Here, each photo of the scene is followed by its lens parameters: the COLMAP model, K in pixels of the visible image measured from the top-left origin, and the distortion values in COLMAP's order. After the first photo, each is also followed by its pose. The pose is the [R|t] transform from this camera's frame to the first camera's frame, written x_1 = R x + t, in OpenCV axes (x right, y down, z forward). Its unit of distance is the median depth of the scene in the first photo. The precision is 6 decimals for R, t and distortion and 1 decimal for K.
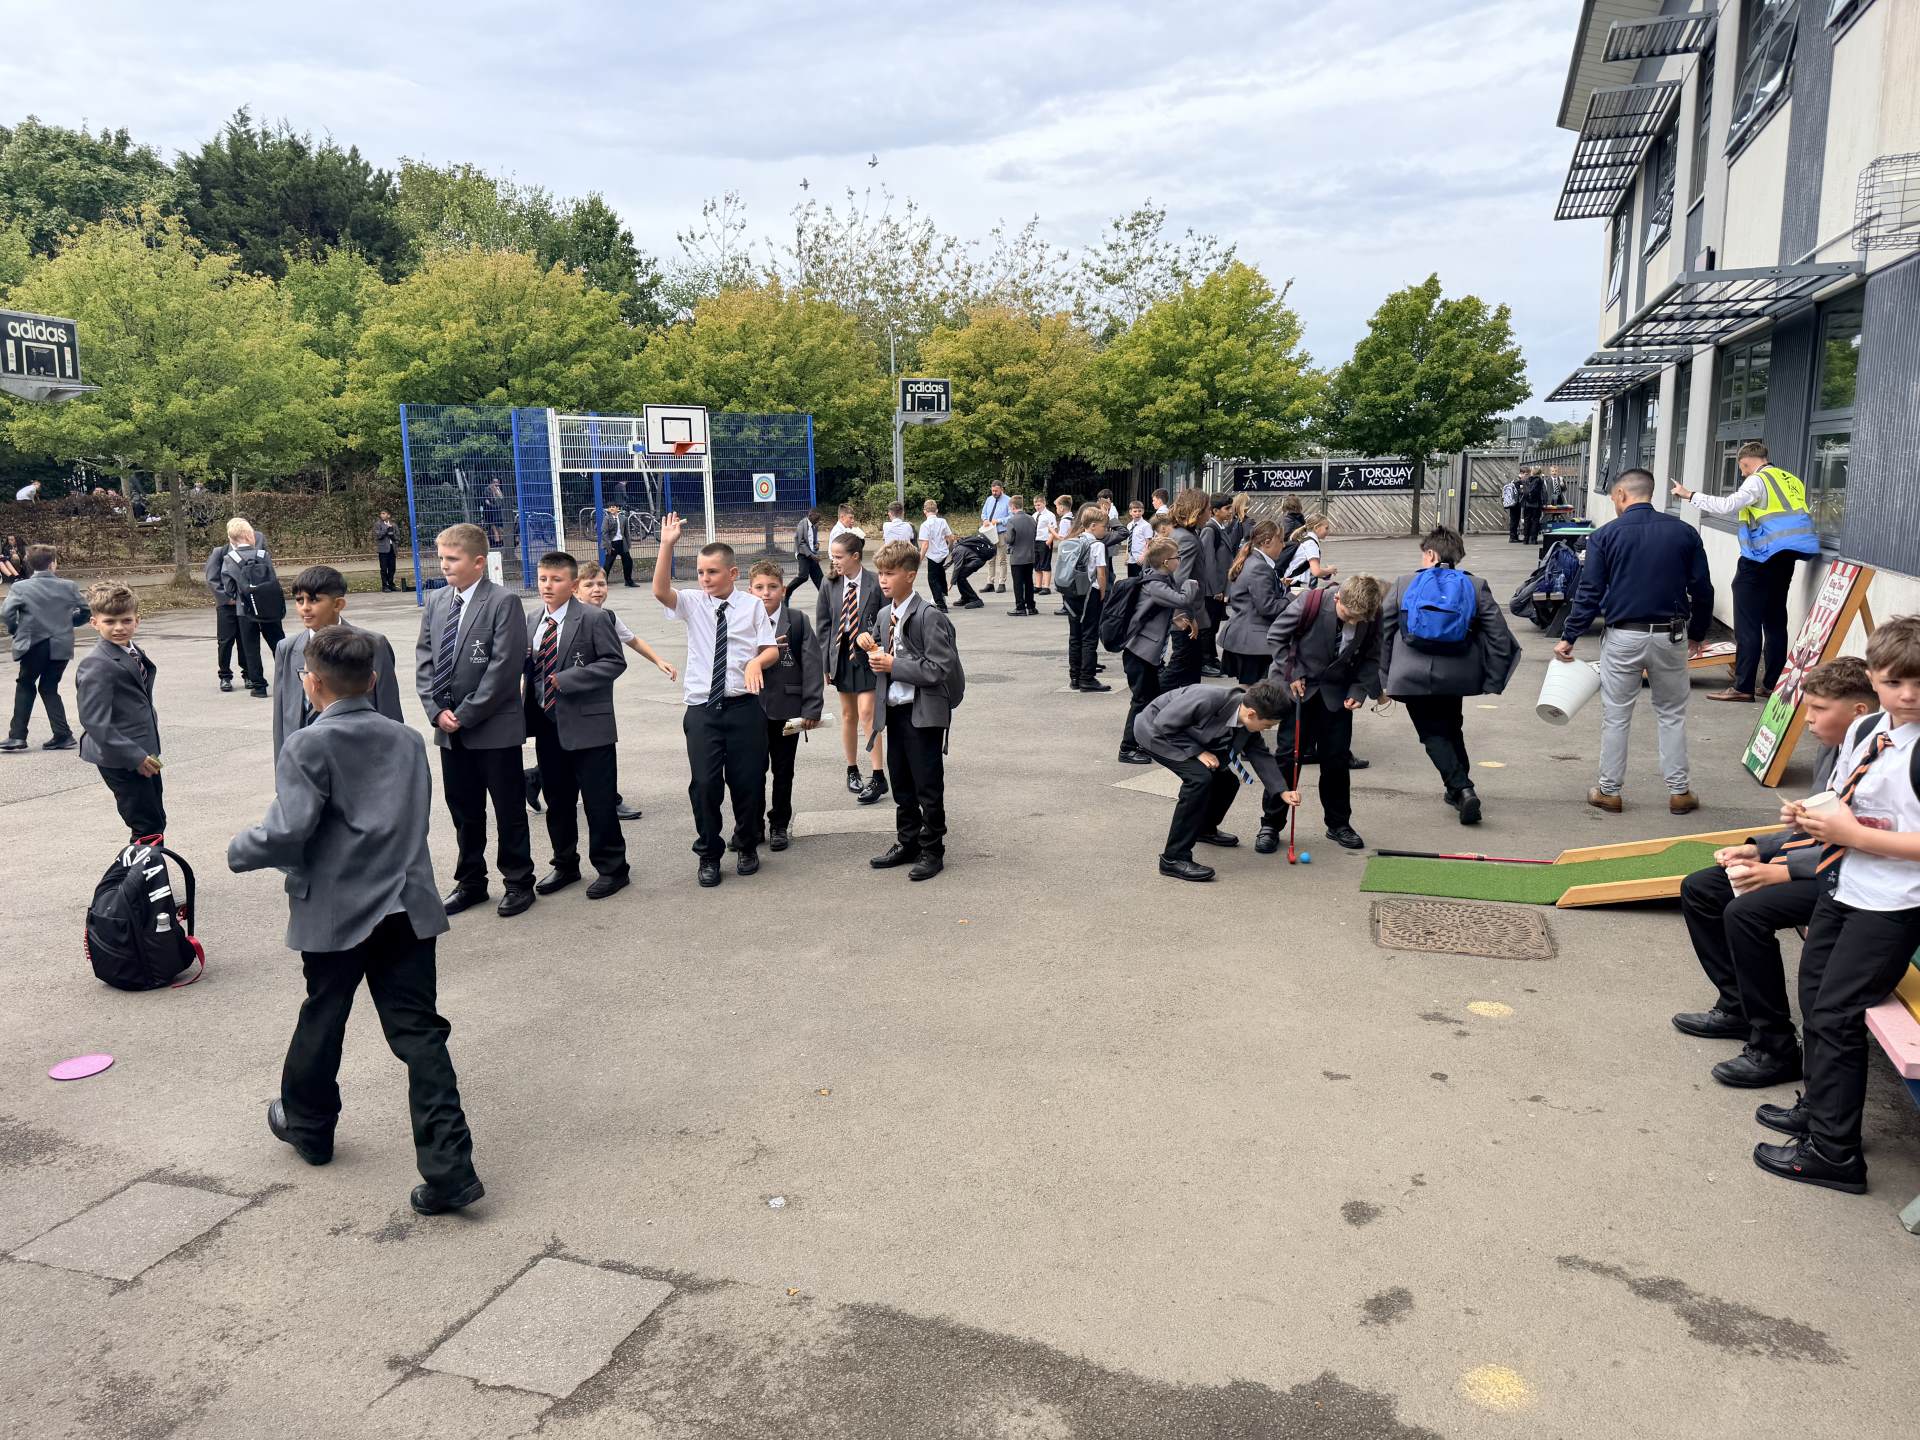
lens RADIAL K [[1343.5, 0, 970.2], [0, 1343.5, 715.8], [0, 0, 1]] dist [0.052302, -0.062746]
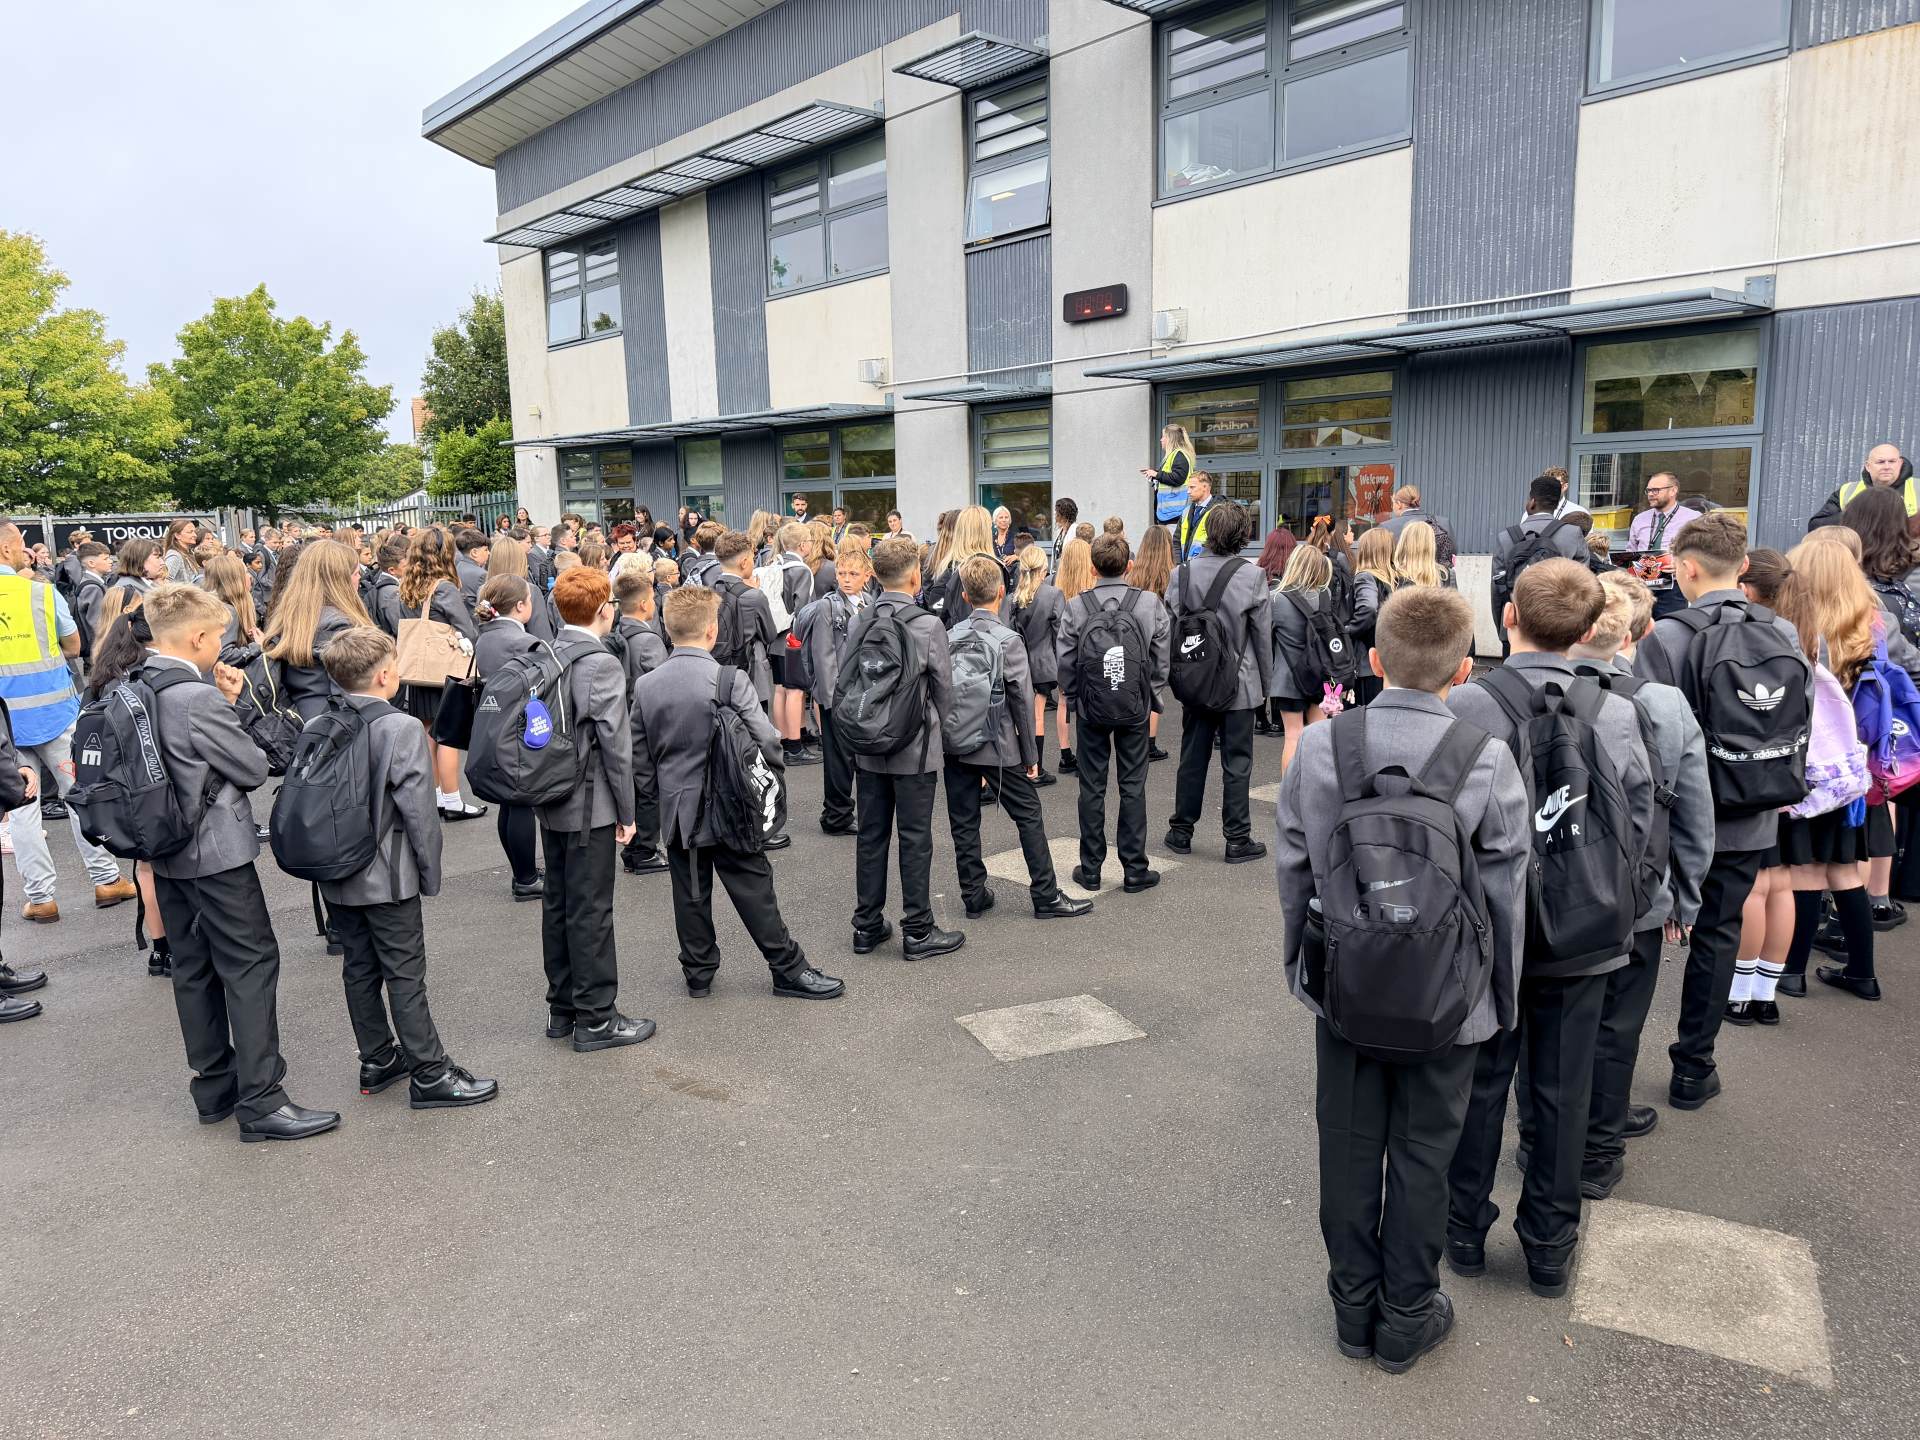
lens RADIAL K [[1336.2, 0, 945.5], [0, 1336.2, 715.2], [0, 0, 1]] dist [0.042721, -0.061646]
pose [[0.494466, -0.122177, 0.860567, -0.182276], [0.167597, 0.984894, 0.043530, -0.039478], [-0.852886, 0.122704, 0.507473, 0.272550]]
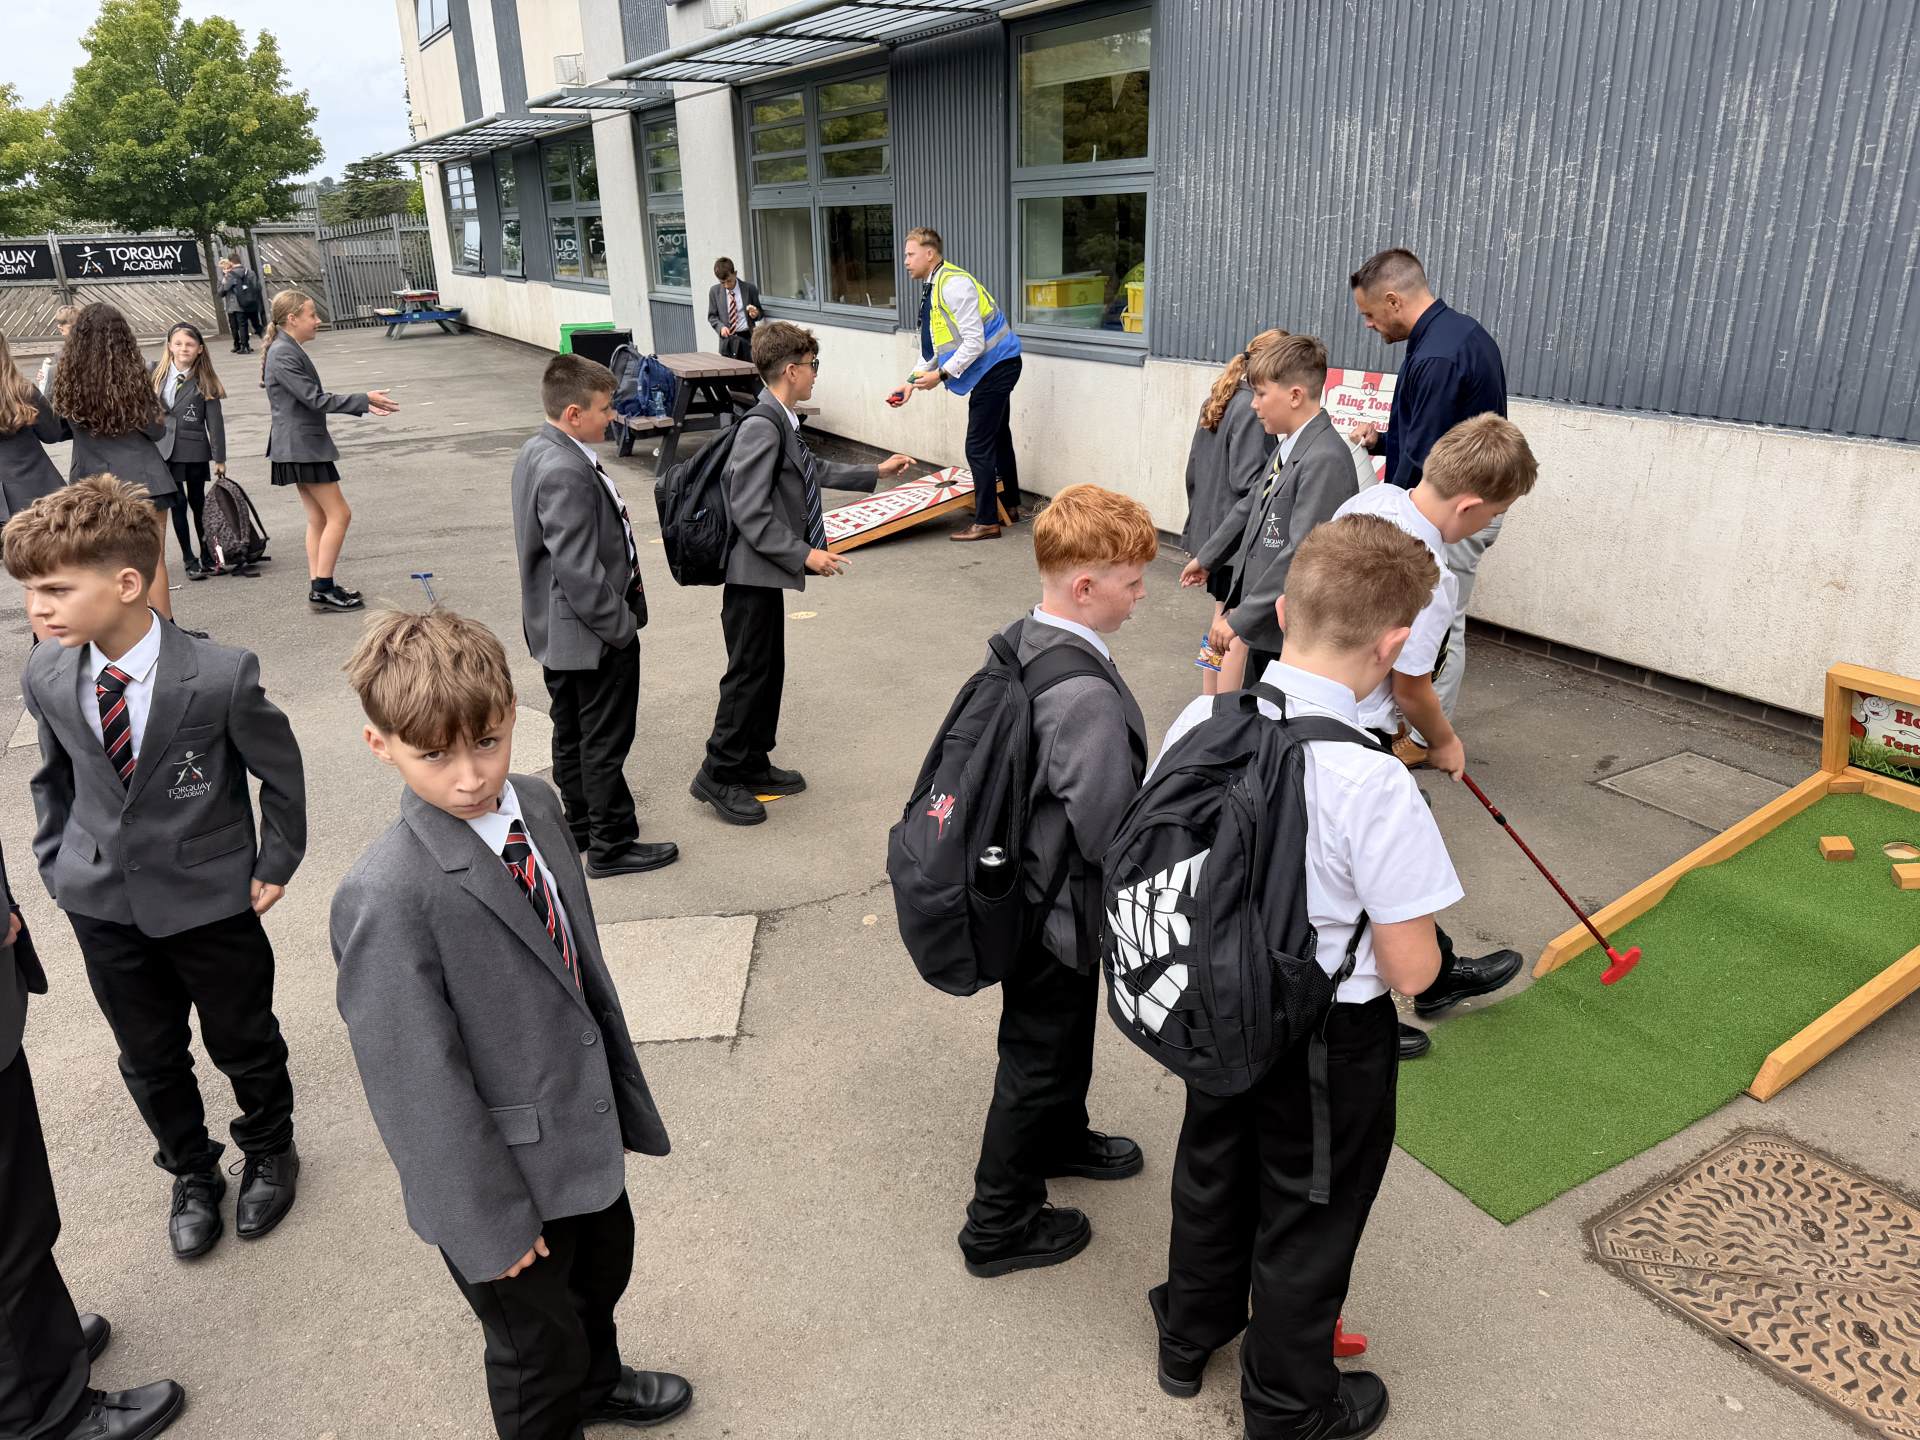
lens RADIAL K [[1328.9, 0, 965.8], [0, 1328.9, 736.1], [0, 0, 1]] dist [-0.004243, -0.001212]
pose [[0.644898, -0.272110, 0.714187, -0.016087], [0.145420, 0.961088, 0.234869, -0.025979], [-0.750307, -0.047609, 0.659373, 0.144188]]
